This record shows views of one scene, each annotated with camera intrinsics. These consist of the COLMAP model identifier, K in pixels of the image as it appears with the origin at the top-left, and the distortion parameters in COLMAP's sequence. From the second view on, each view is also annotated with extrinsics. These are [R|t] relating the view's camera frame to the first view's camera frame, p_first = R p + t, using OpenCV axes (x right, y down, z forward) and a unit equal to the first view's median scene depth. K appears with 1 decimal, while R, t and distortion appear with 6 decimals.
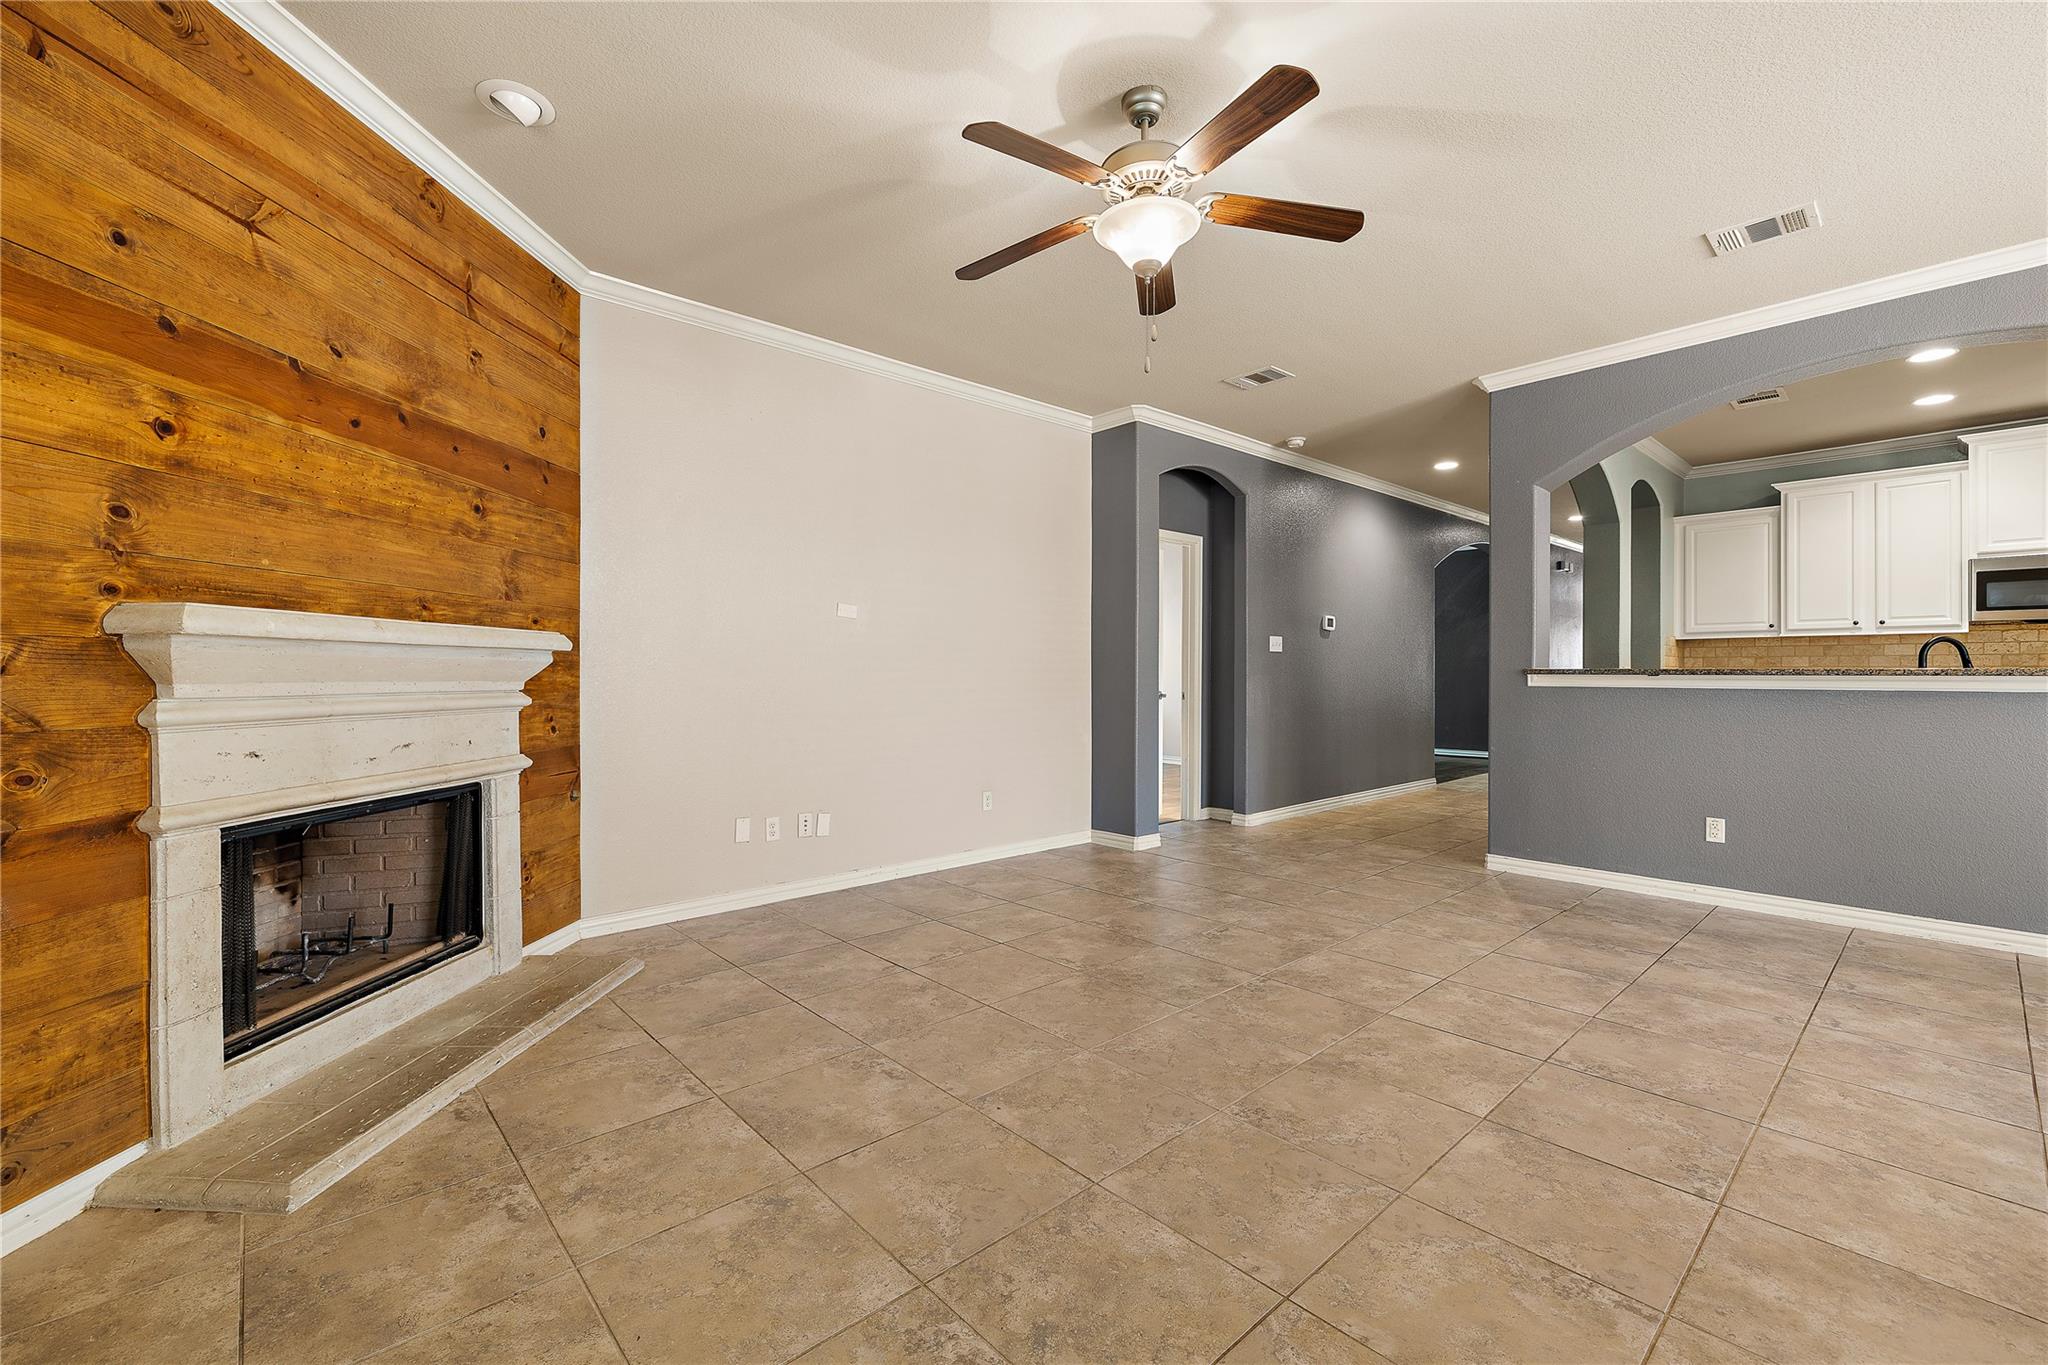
lens RADIAL K [[852.8, 0, 1024.0], [0, 852.8, 682.5], [0, 0, 1]] dist [-0.001474, 0.000234]
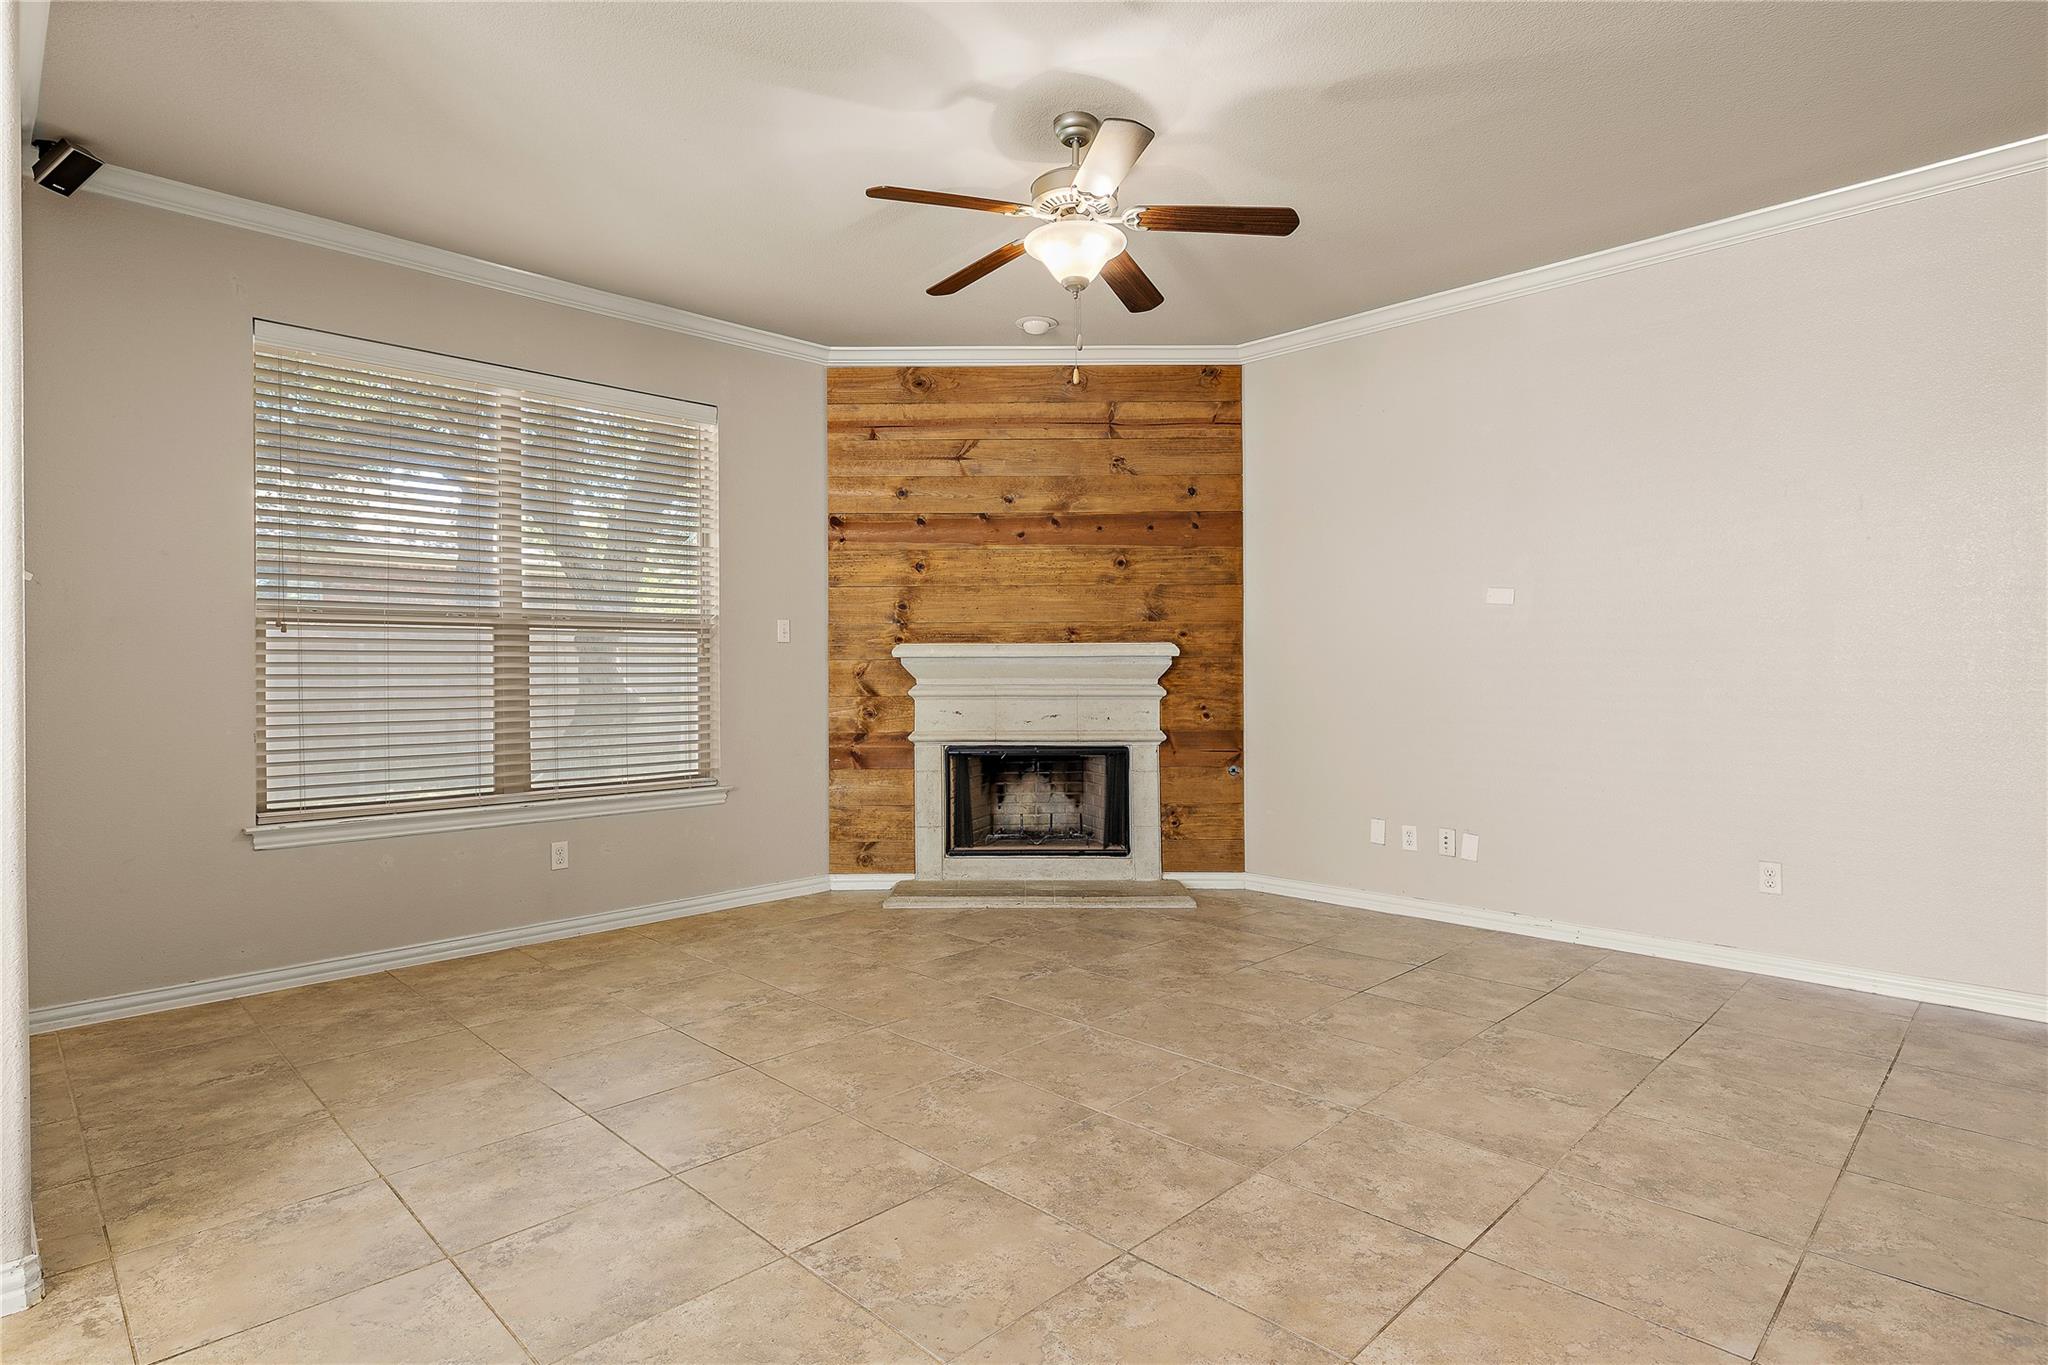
lens RADIAL K [[1062.9, 0, 1024.0], [0, 1062.9, 682.5], [0, 0, 1]] dist [-0.000652, -0.000113]
pose [[0.054723, 0.011583, -0.998434, 1.354789], [-0.006033, 0.999918, 0.011270, -0.015716], [0.998483, 0.005407, 0.054788, 0.816166]]
